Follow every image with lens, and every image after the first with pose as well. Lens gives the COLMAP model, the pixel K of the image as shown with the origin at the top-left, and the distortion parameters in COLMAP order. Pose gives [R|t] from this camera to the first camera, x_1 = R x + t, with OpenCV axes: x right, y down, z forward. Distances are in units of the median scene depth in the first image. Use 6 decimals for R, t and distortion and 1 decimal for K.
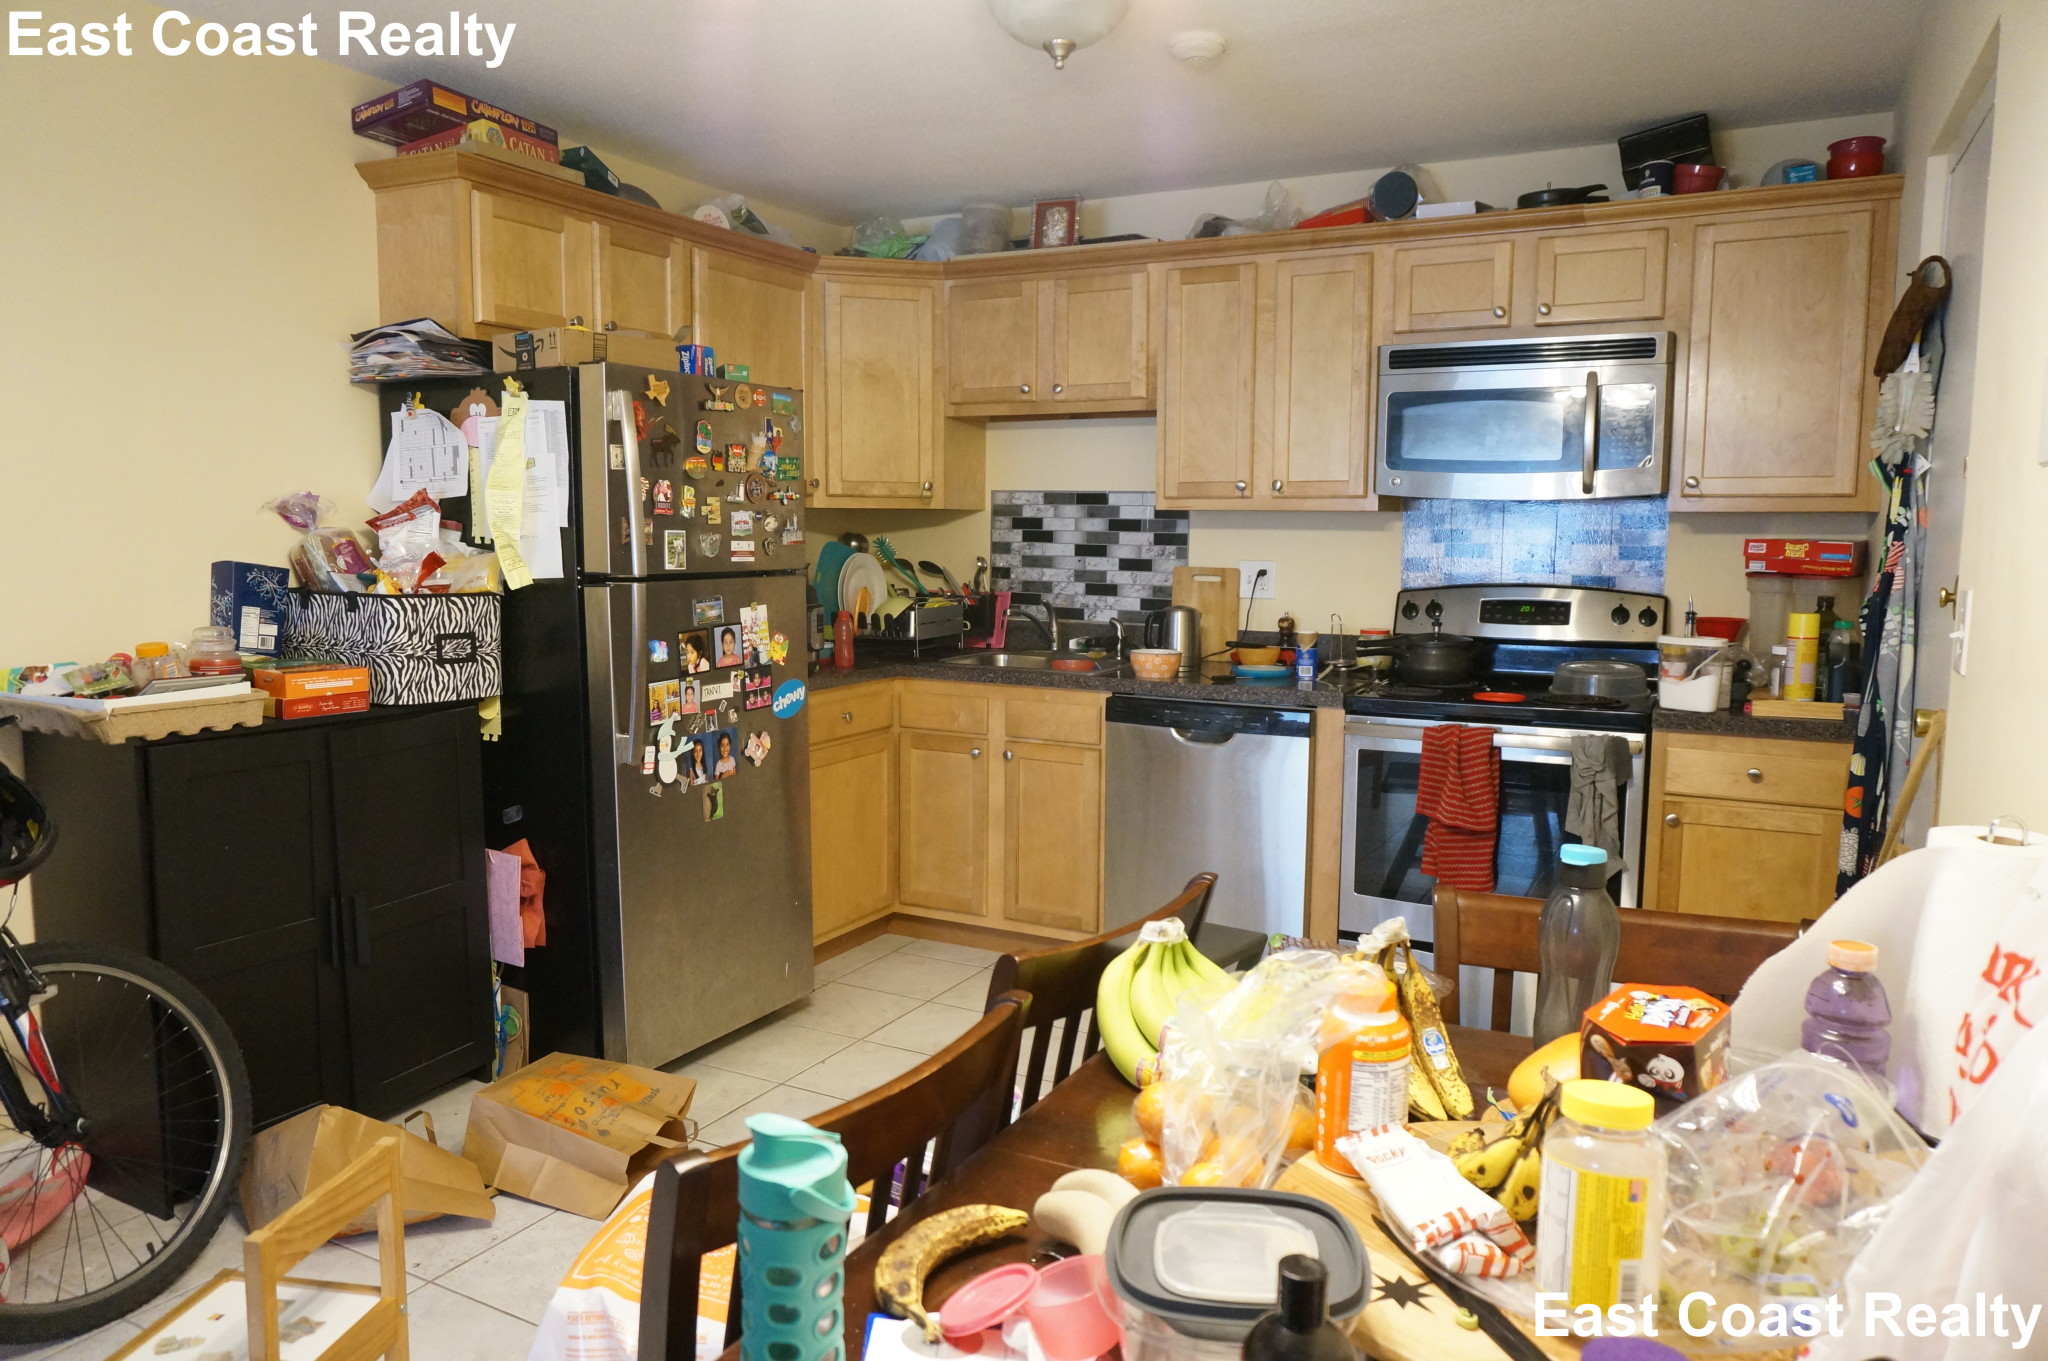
lens RADIAL K [[1368.3, 0, 1017.4], [0, 1368.3, 698.1], [0, 0, 1]] dist [-0.043762, 0.026715]
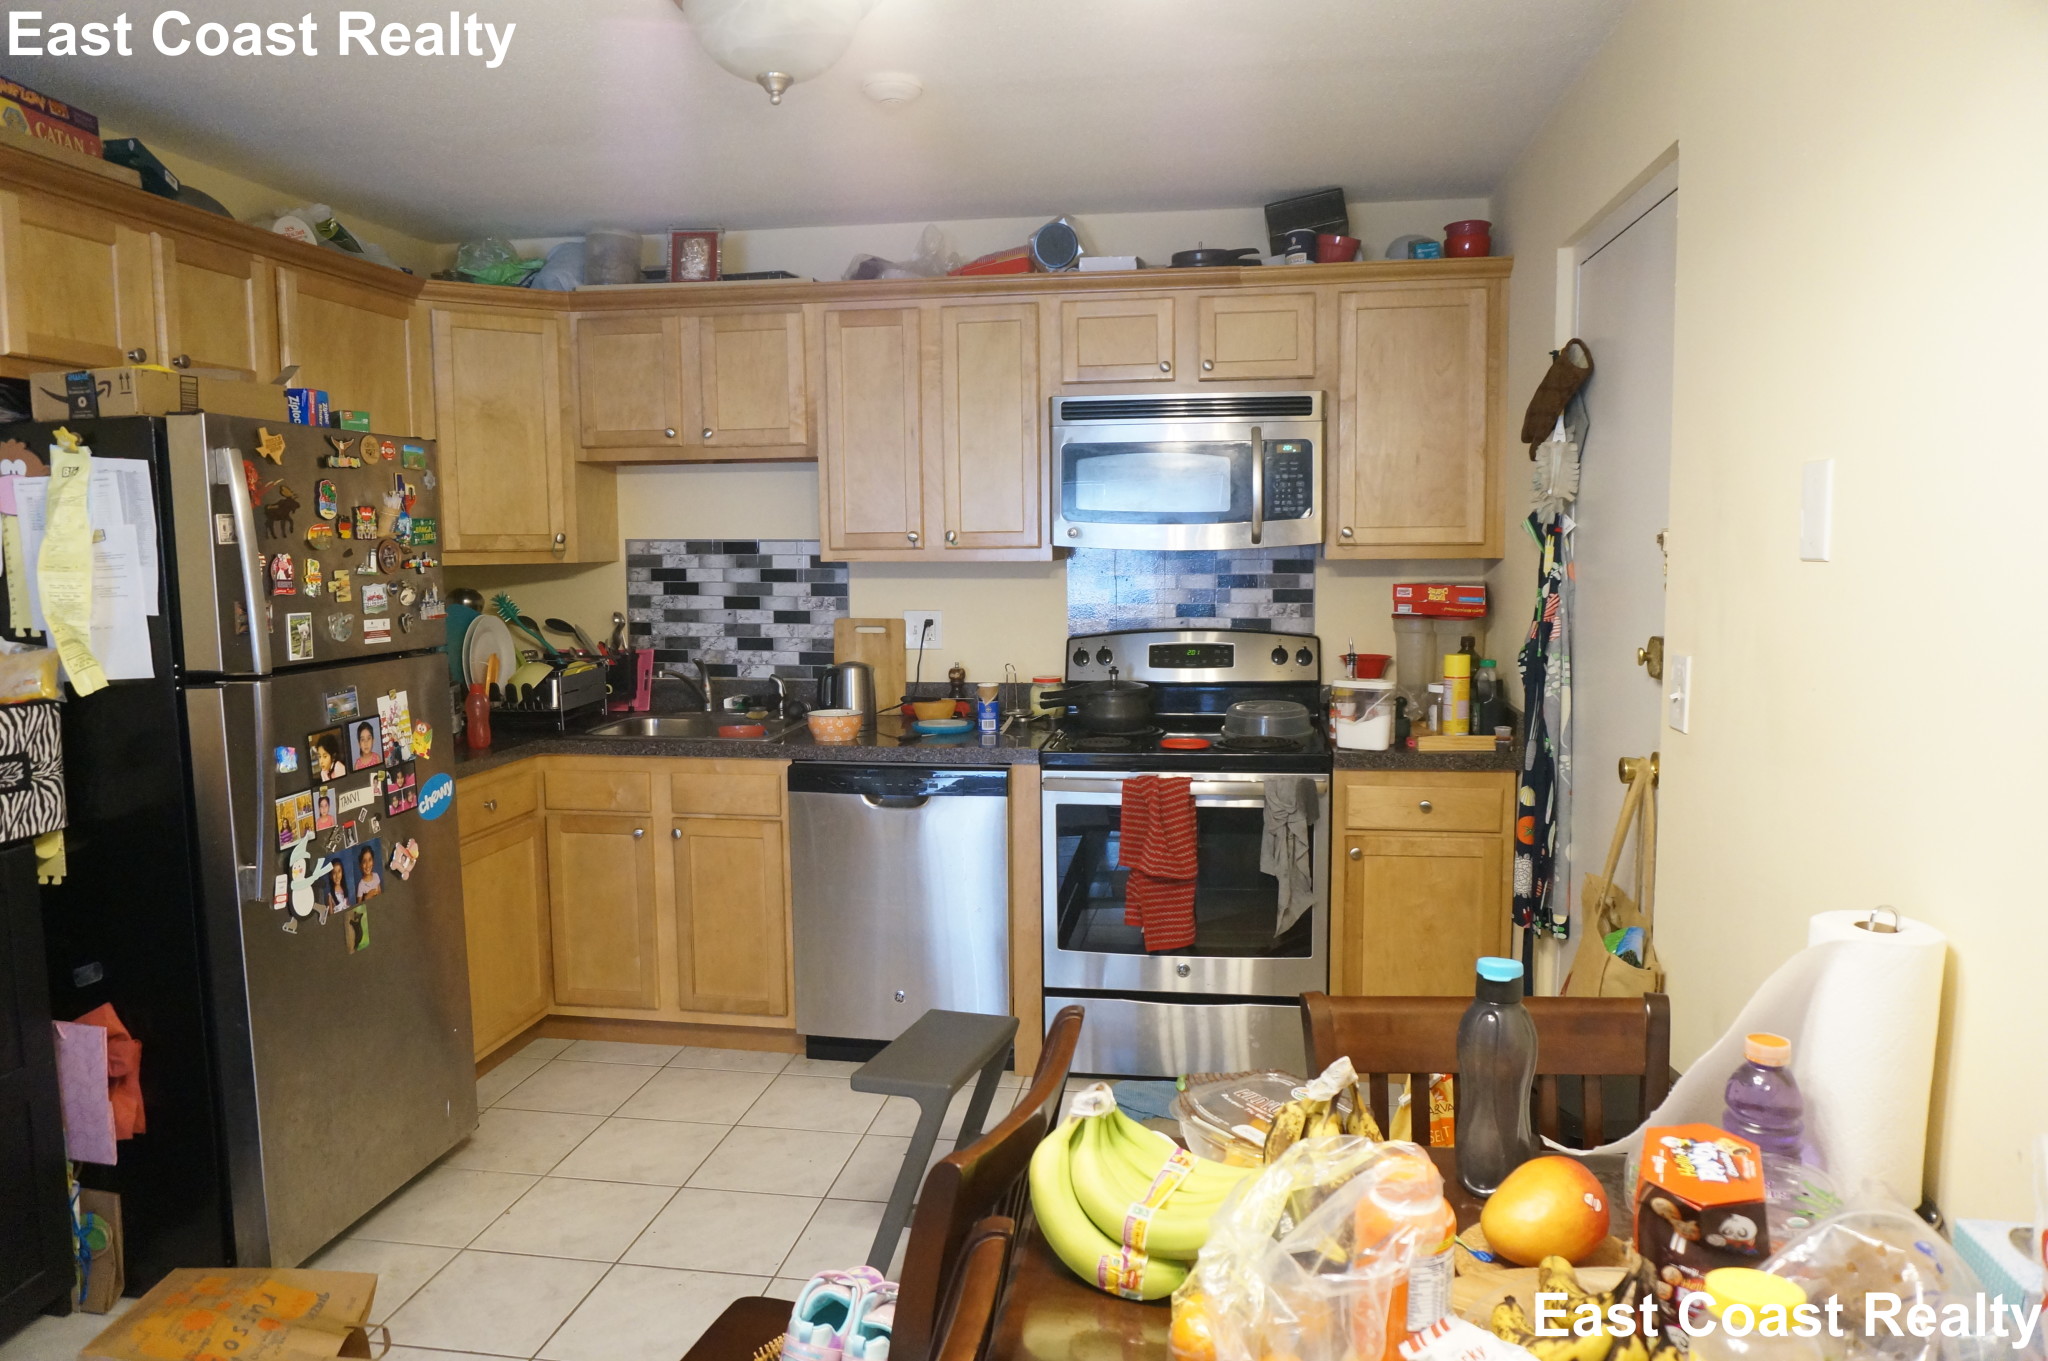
lens RADIAL K [[1368.3, 0, 1023.5], [0, 1368.3, 696.1], [0, 0, 1]] dist [-0.043762, 0.026715]
pose [[0.945212, -0.051297, 0.322401, -0.092405], [0.055101, 0.998477, -0.002676, -0.041405], [-0.321773, 0.020294, 0.946599, 0.069239]]
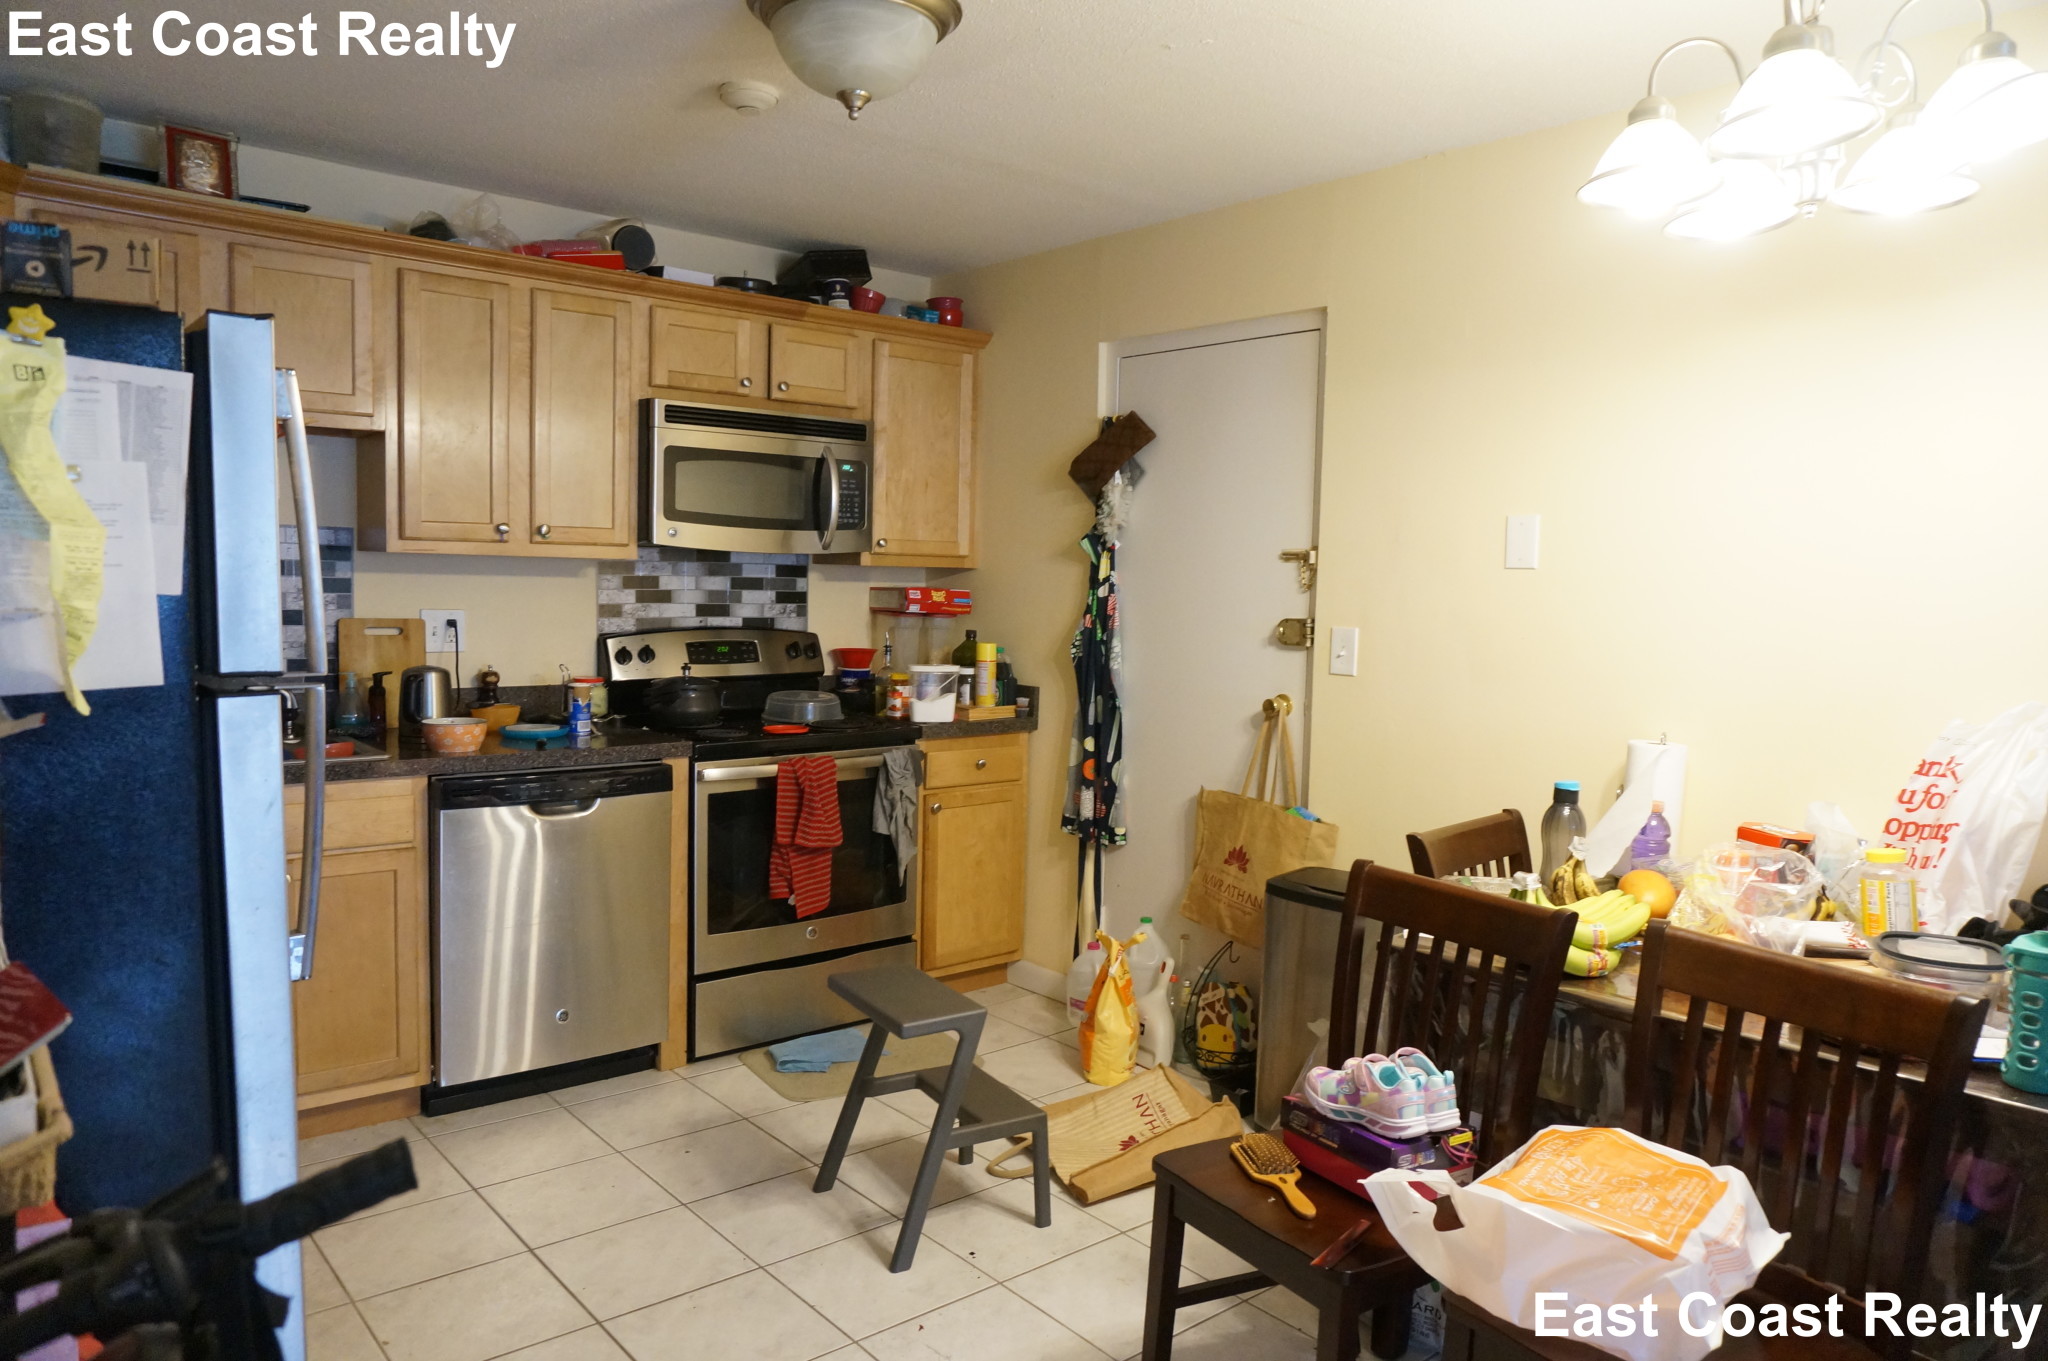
lens RADIAL K [[1368.3, 0, 1011.1], [0, 1368.3, 712.3], [0, 0, 1]] dist [-0.043762, 0.026715]
pose [[0.373879, -0.092187, 0.922884, -0.634140], [0.090943, 0.993897, 0.062438, -0.070145], [-0.923008, 0.060586, 0.379981, 0.410875]]
